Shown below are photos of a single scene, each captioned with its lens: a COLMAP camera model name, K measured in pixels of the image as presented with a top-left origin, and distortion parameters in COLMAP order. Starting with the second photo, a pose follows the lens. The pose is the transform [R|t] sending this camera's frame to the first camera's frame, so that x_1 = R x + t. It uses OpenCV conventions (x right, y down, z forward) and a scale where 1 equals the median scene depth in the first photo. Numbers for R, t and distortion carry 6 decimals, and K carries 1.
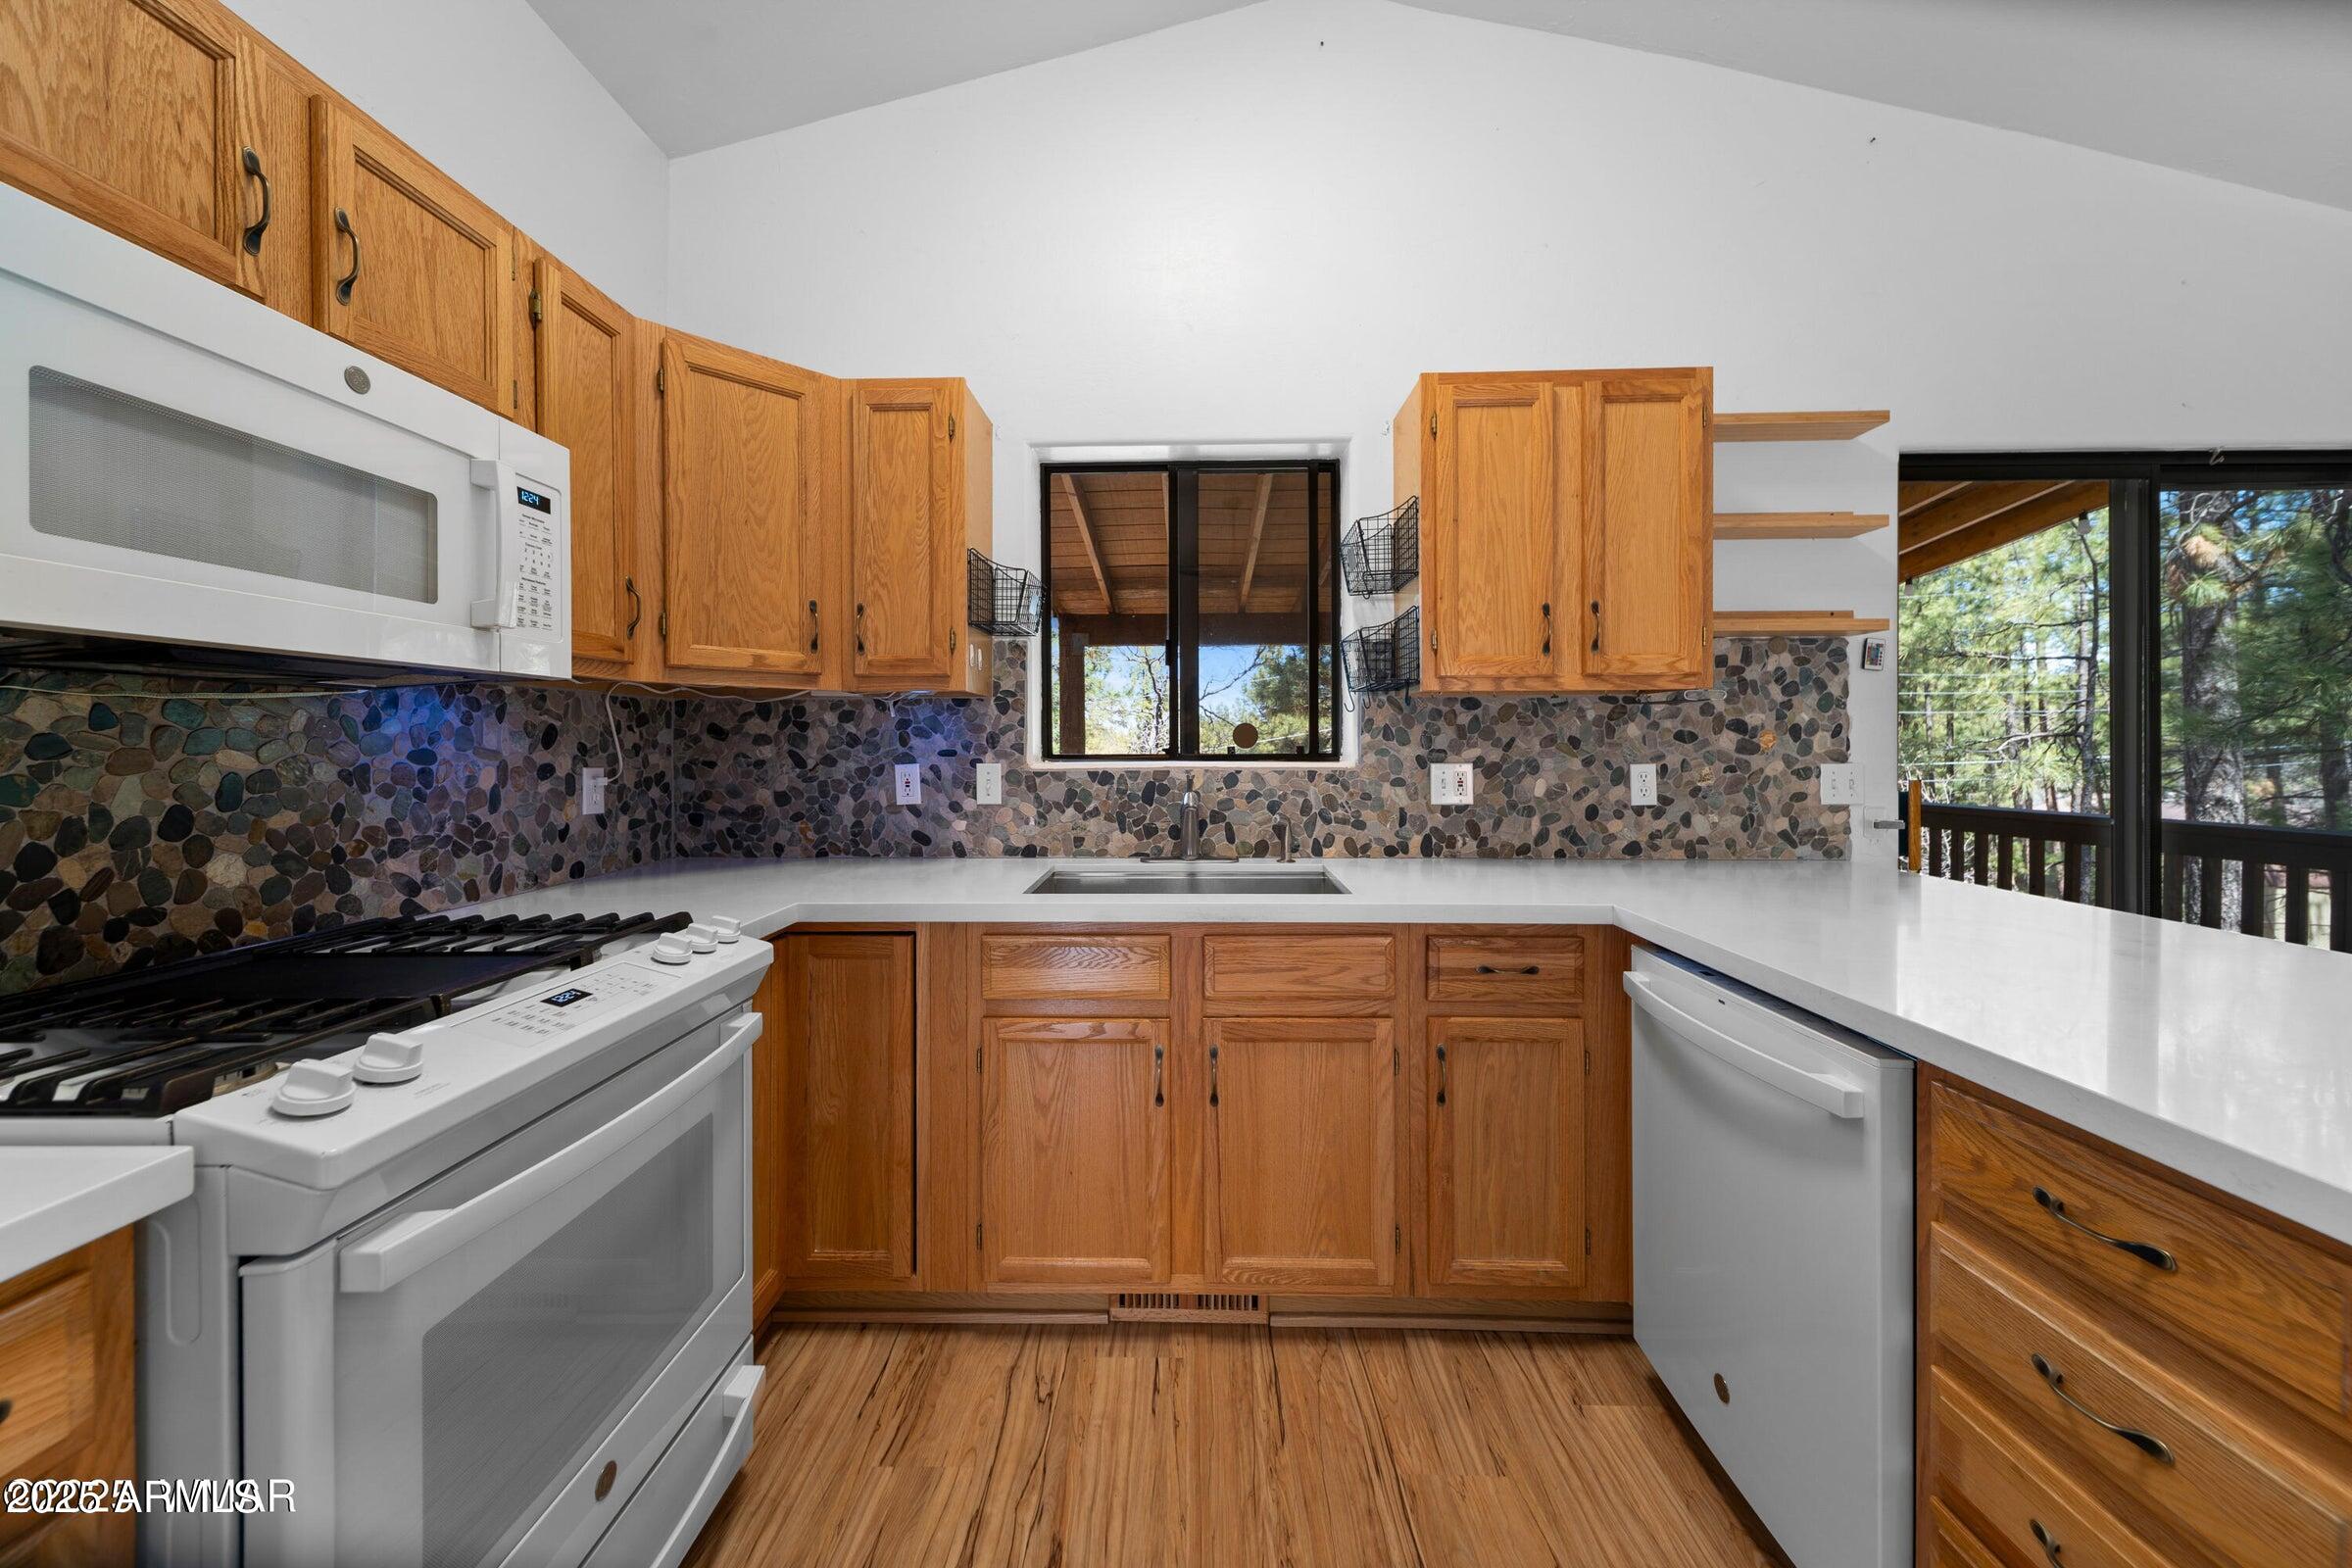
lens RADIAL K [[849.3, 0, 1169.9], [0, 849.3, 745.5], [0, 0, 1]] dist [0.010055, -0.002957]
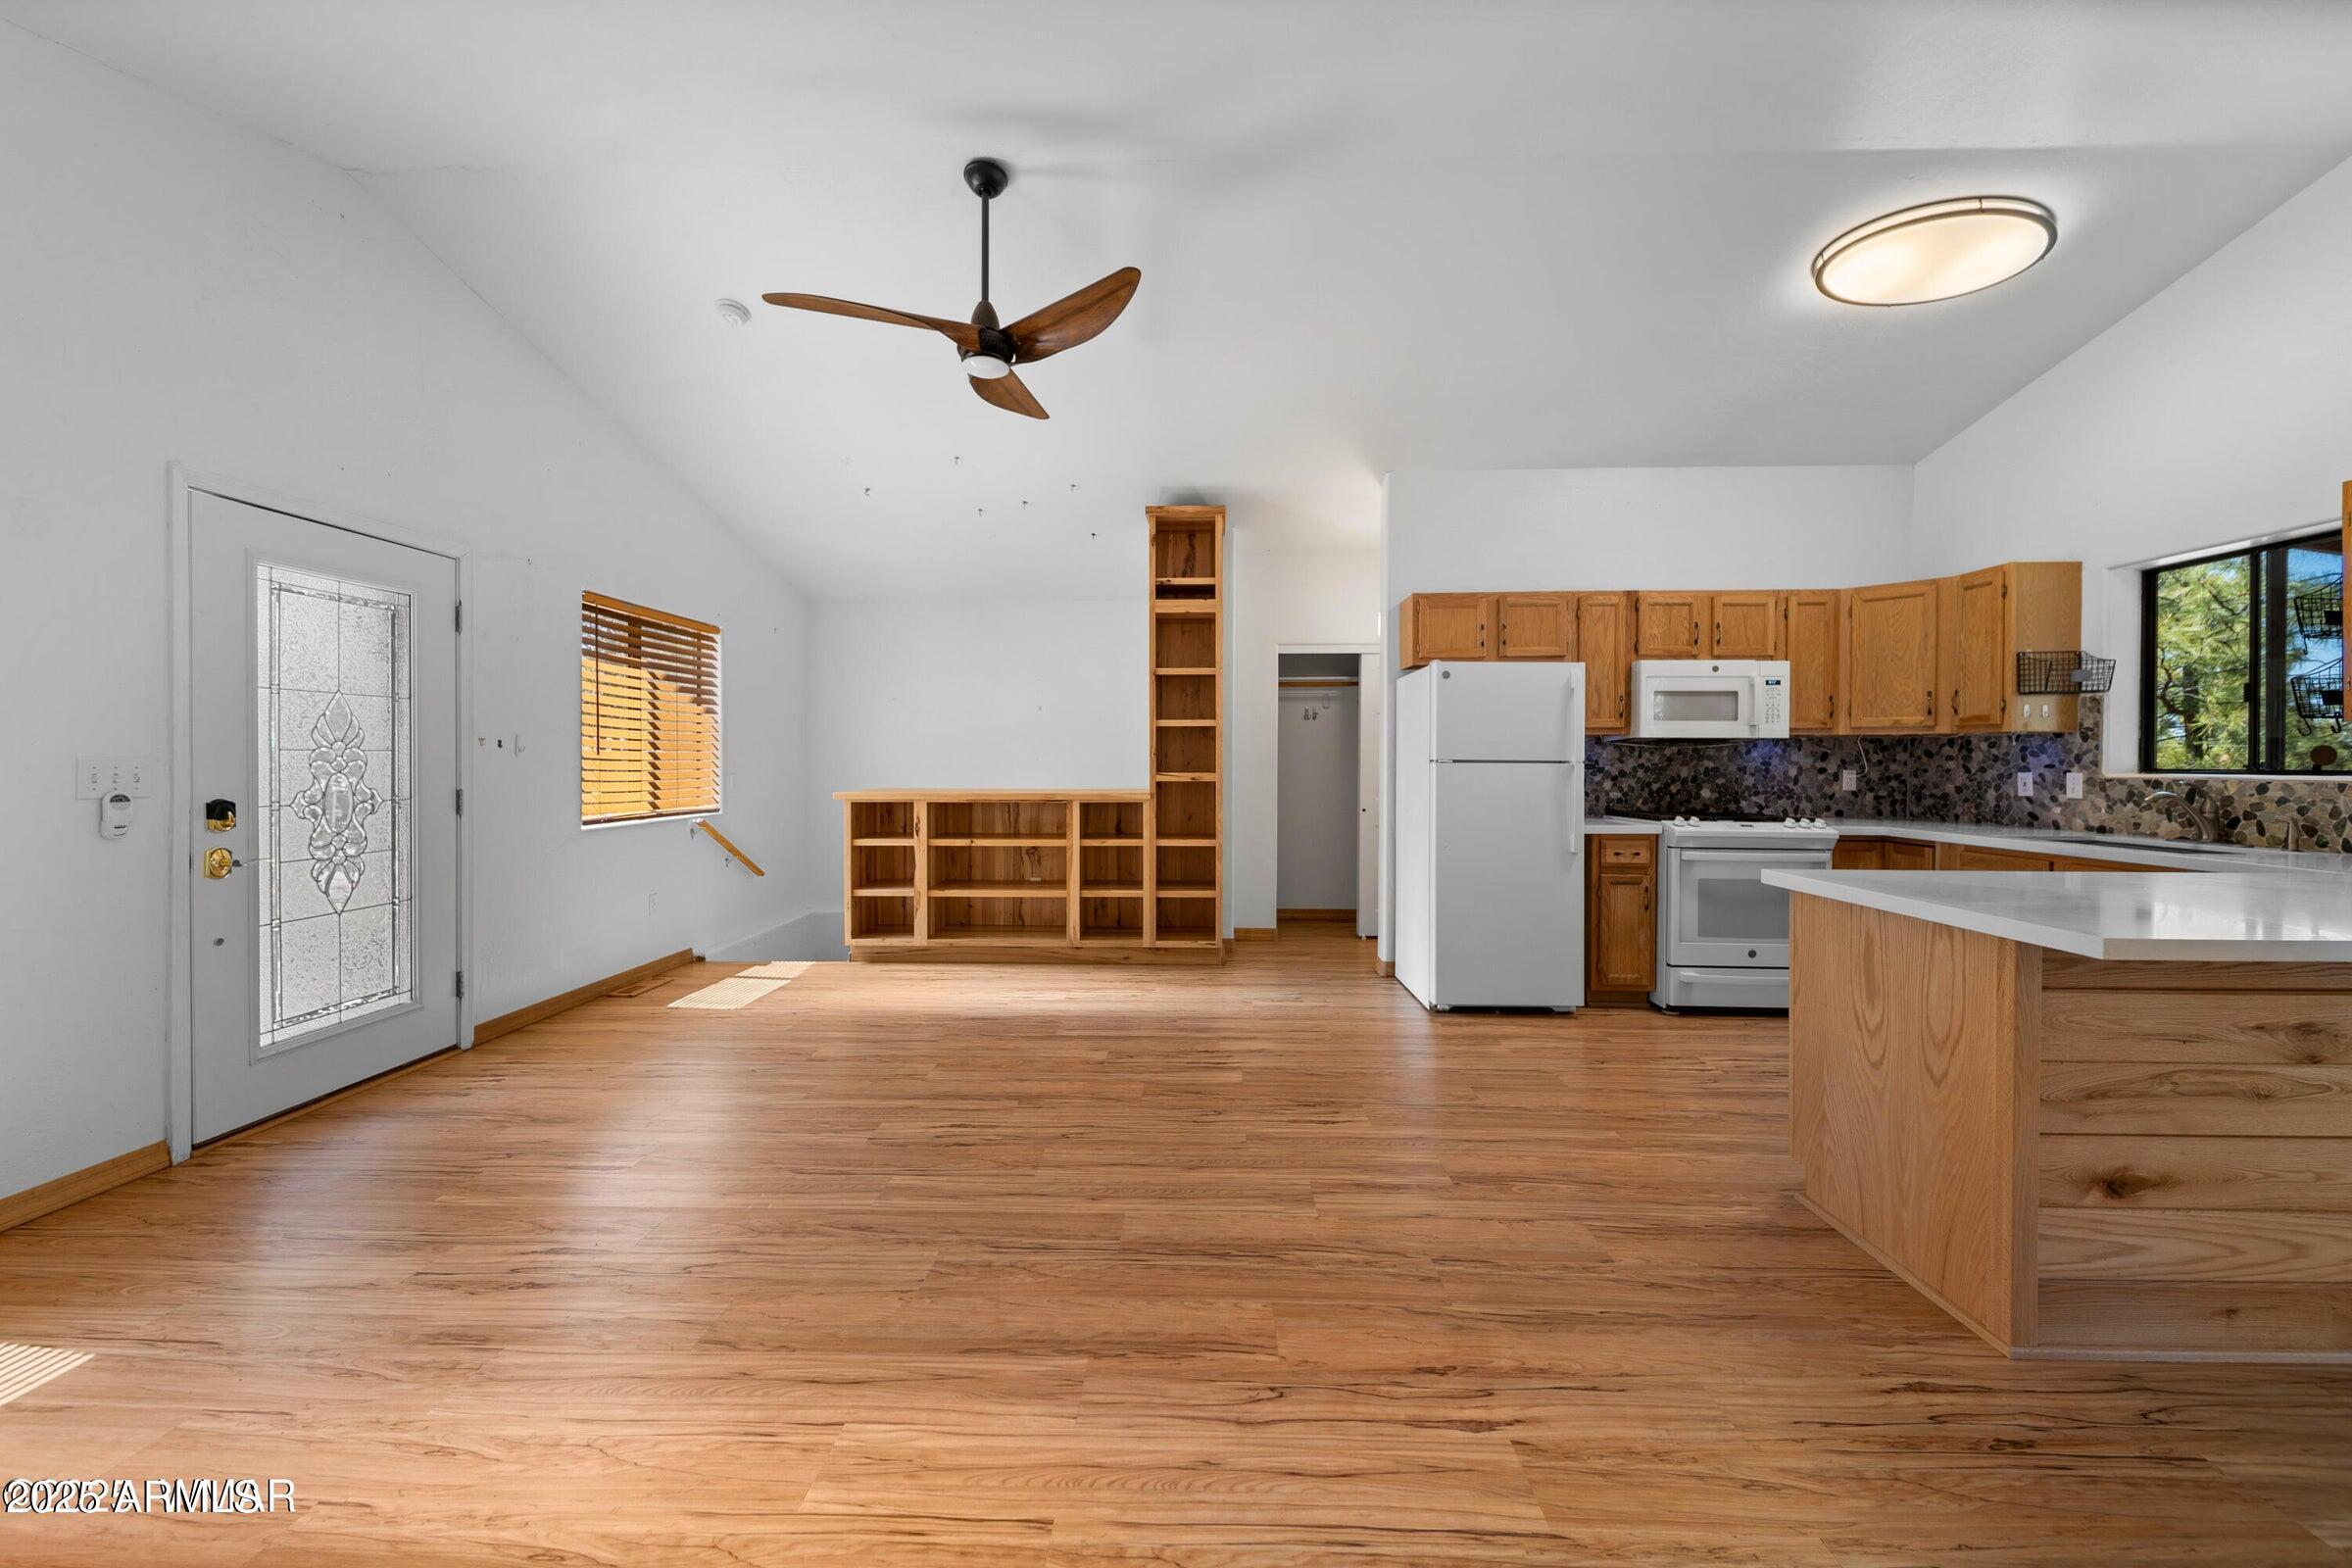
lens RADIAL K [[838.4, 0, 1180.5], [0, 838.4, 766.7], [0, 0, 1]] dist [0.011392, -0.003743]
pose [[-0.004711, 0.011668, -0.999921, 1.433389], [-0.007074, 0.999907, 0.011701, 0.002650], [0.999964, 0.007128, -0.004628, -0.707772]]
